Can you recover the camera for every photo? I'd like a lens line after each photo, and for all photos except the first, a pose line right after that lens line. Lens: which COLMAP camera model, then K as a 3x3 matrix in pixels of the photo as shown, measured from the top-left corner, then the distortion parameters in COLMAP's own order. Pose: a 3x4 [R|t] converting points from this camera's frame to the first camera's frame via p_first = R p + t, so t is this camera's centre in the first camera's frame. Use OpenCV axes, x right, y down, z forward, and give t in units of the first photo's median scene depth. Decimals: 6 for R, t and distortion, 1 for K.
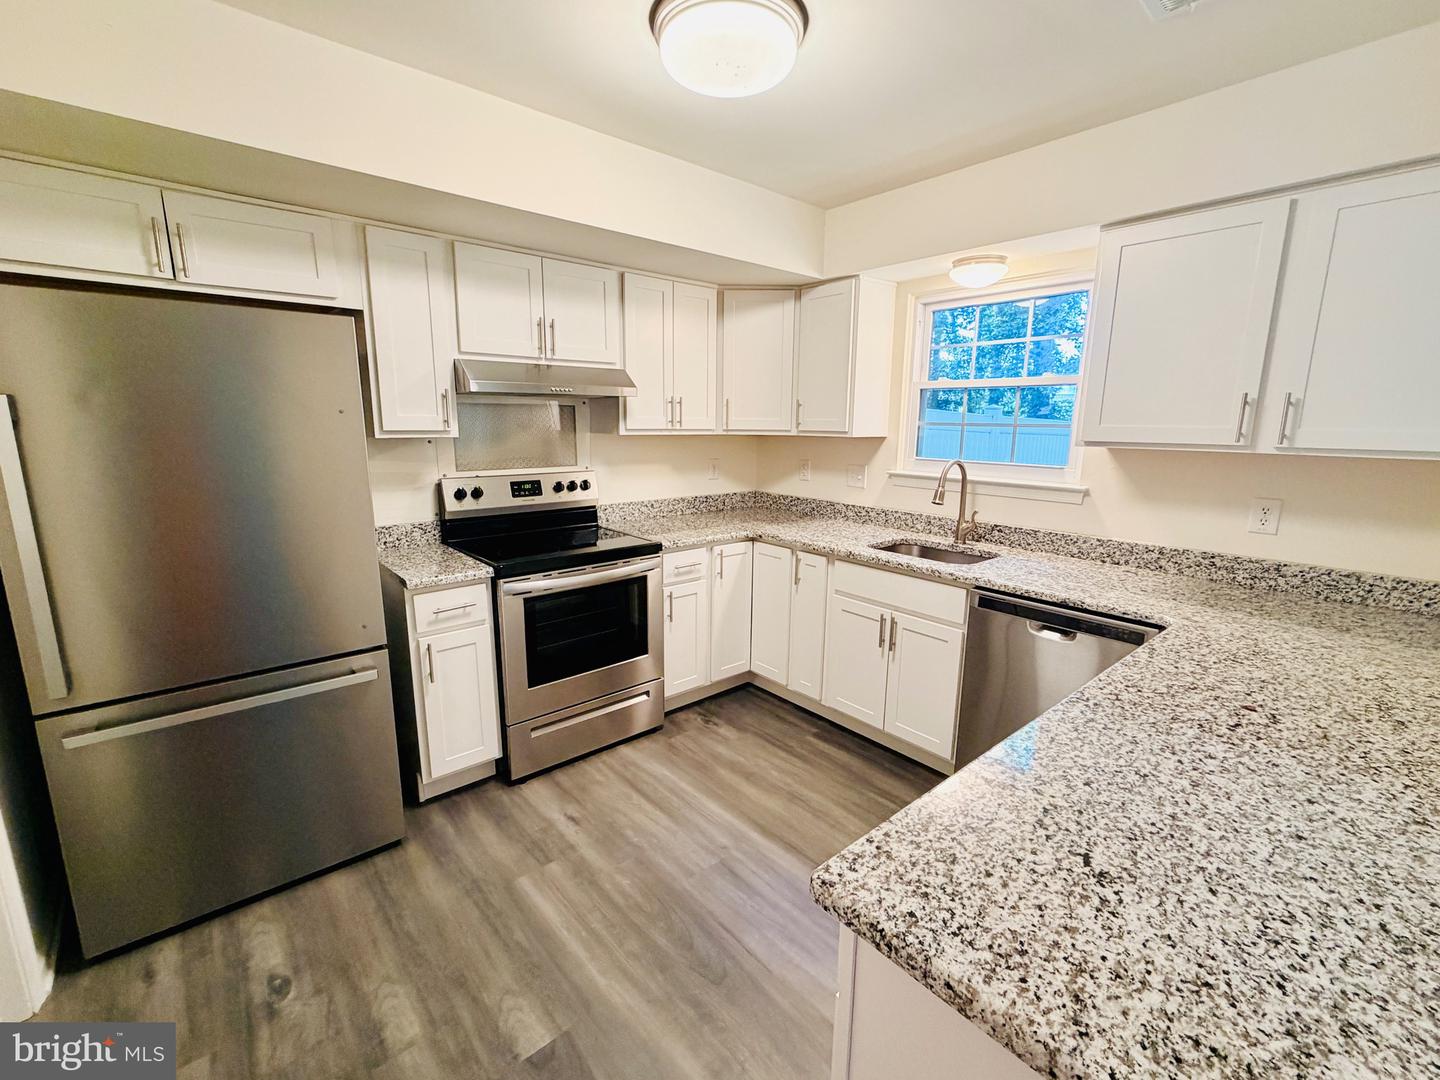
lens RADIAL K [[623.4, 0, 719.2], [0, 623.4, 542.4], [0, 0, 1]] dist [-0.000282, -0.000002]
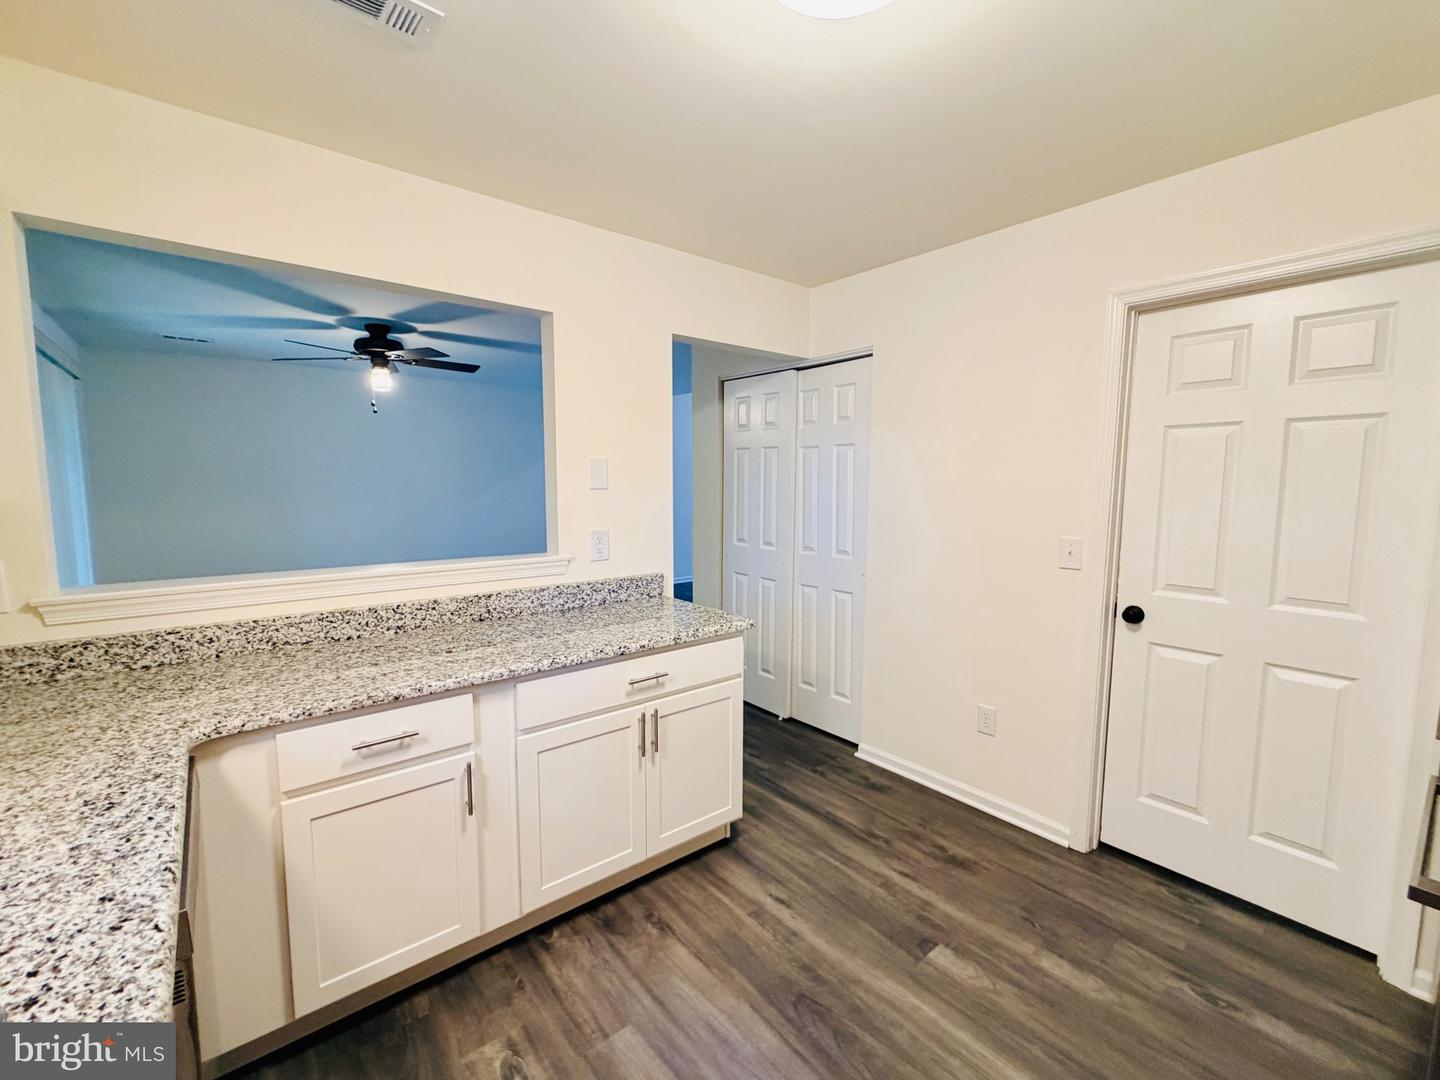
lens RADIAL K [[615.8, 0, 719.1], [0, 615.8, 539.3], [0, 0, 1]] dist [0.000010, -0.000056]
pose [[-0.999711, -0.014945, 0.018807, 0.137140], [-0.008847, 0.956935, 0.290167, -0.356195], [-0.022334, 0.289917, -0.956791, 1.907510]]
